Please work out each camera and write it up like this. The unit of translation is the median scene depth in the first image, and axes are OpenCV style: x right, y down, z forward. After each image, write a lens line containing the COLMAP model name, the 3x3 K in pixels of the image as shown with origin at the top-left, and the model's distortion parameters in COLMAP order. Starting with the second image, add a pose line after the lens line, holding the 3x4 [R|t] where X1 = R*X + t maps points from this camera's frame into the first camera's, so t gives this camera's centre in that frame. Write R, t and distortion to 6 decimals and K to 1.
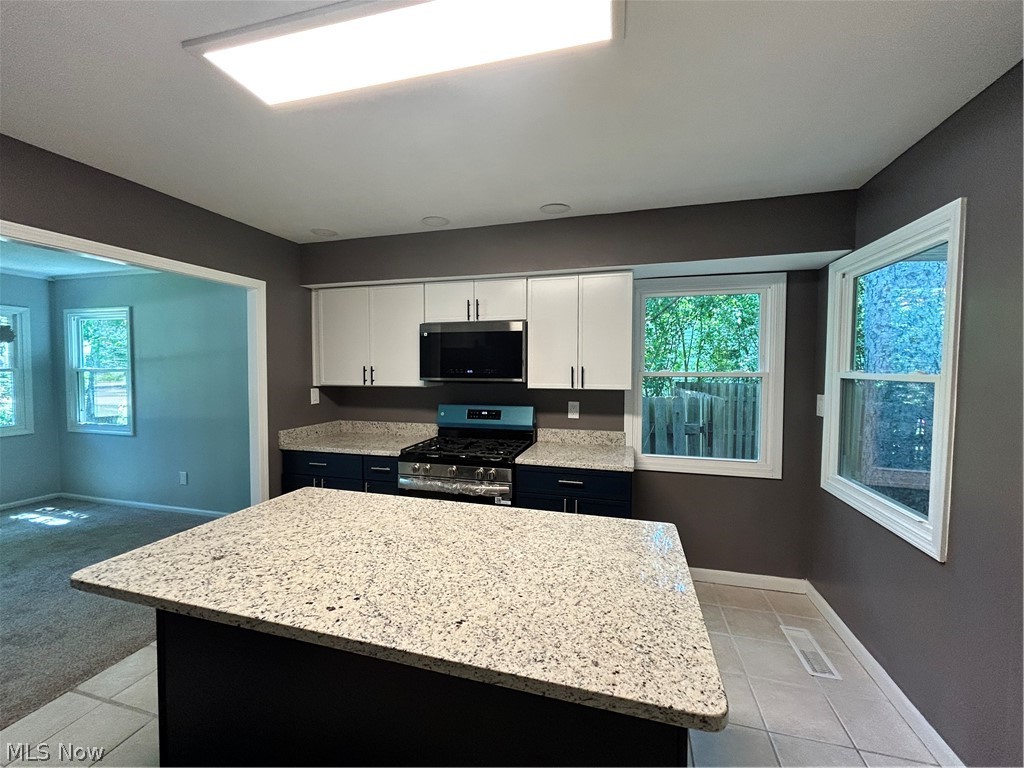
lens RADIAL K [[415.3, 0, 512.0], [0, 415.3, 384.0], [0, 0, 1]] dist [-0.000750, -0.000221]
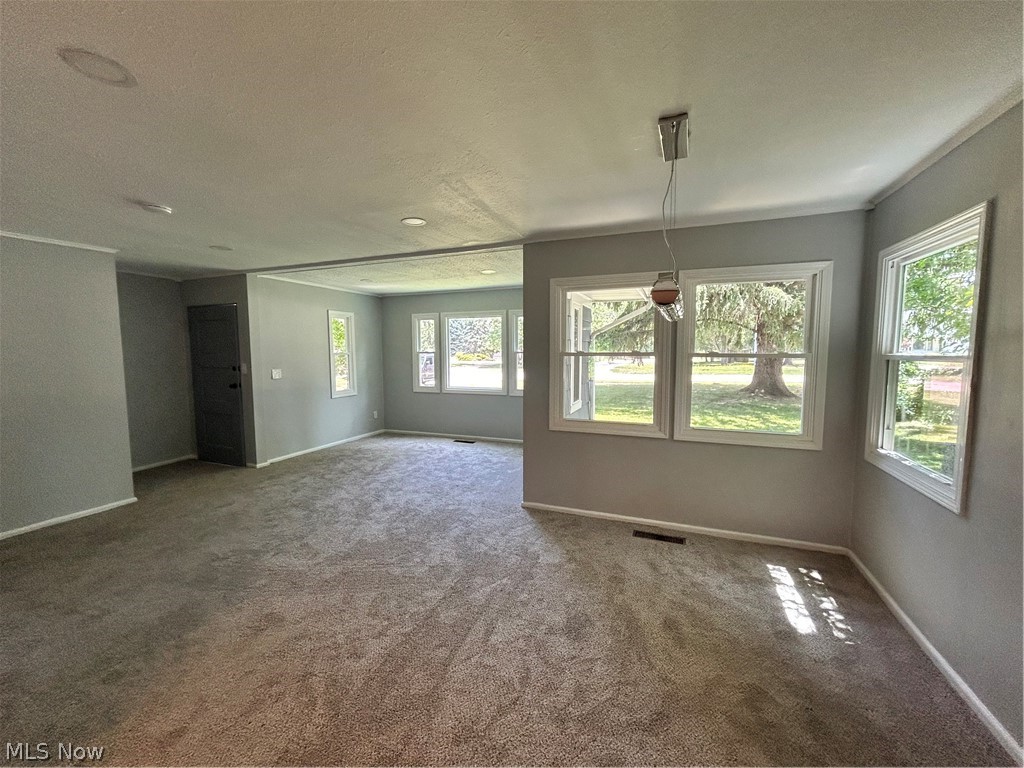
lens RADIAL K [[415.3, 0, 512.0], [0, 415.3, 384.0], [0, 0, 1]] dist [-0.000750, -0.000221]
pose [[-0.093639, 0.075558, -0.992735, -0.514274], [-0.036963, 0.996165, 0.079305, -0.028525], [0.994920, 0.044121, -0.090487, 0.644128]]
